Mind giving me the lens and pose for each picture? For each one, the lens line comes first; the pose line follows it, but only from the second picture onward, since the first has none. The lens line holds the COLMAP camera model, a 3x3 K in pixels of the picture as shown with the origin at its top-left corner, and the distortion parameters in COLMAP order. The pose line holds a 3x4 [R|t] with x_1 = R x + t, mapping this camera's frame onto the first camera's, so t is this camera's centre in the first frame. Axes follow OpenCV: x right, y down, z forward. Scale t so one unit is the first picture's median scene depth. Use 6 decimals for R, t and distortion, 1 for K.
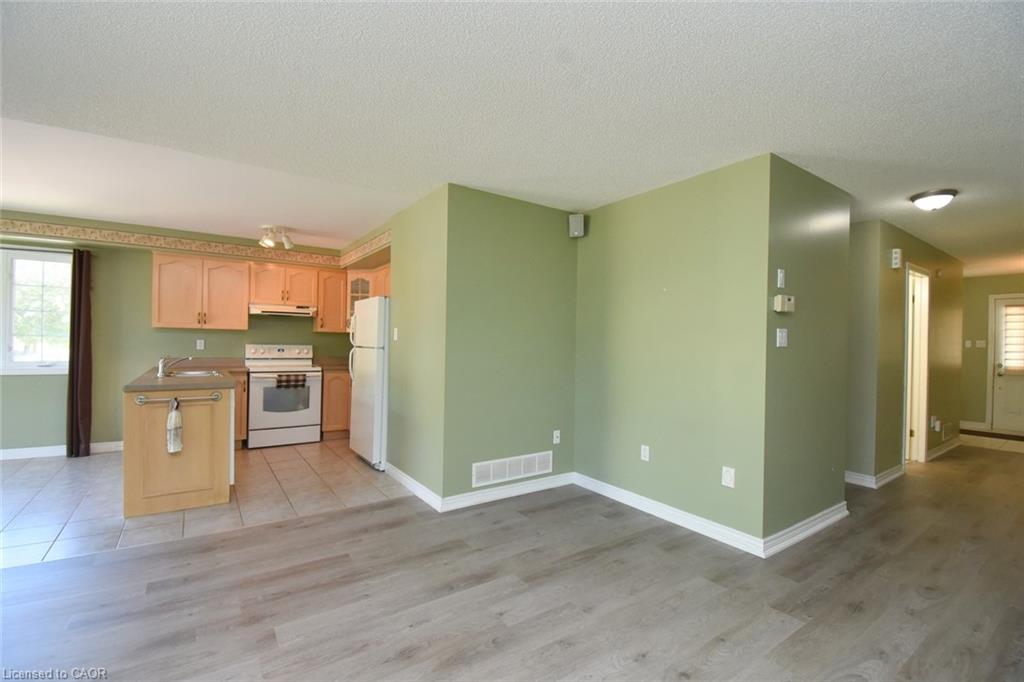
lens RADIAL K [[452.0, 0, 511.4], [0, 452.0, 344.7], [0, 0, 1]] dist [0.004991, -0.017483]
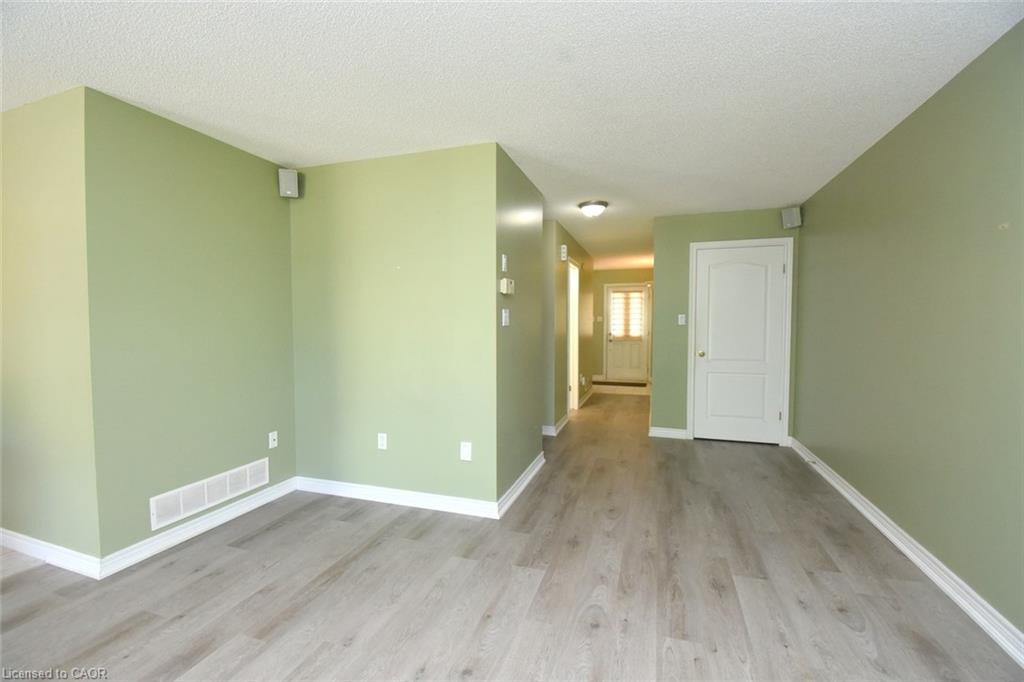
lens RADIAL K [[452.0, 0, 515.0], [0, 452.0, 343.8], [0, 0, 1]] dist [0.004991, -0.017483]
pose [[0.798468, -0.044526, 0.600389, -0.035112], [0.016227, 0.998491, 0.052469, -0.006876], [-0.601819, -0.032152, 0.797985, 0.083265]]
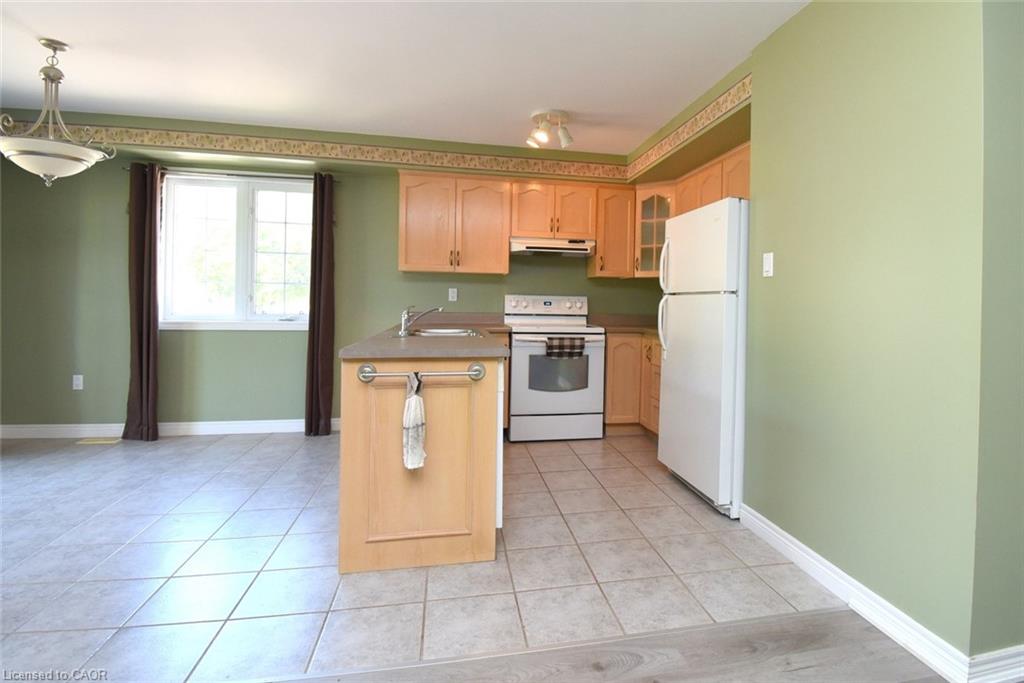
lens RADIAL K [[507.7, 0, 564.3], [0, 507.7, 302.6], [0, 0, 1]] dist [0.001779, -0.010761]
pose [[0.926704, -0.001324, -0.375790, -0.268996], [-0.002091, 0.999960, -0.008679, 0.026929], [0.375786, 0.008828, 0.926664, 0.388008]]
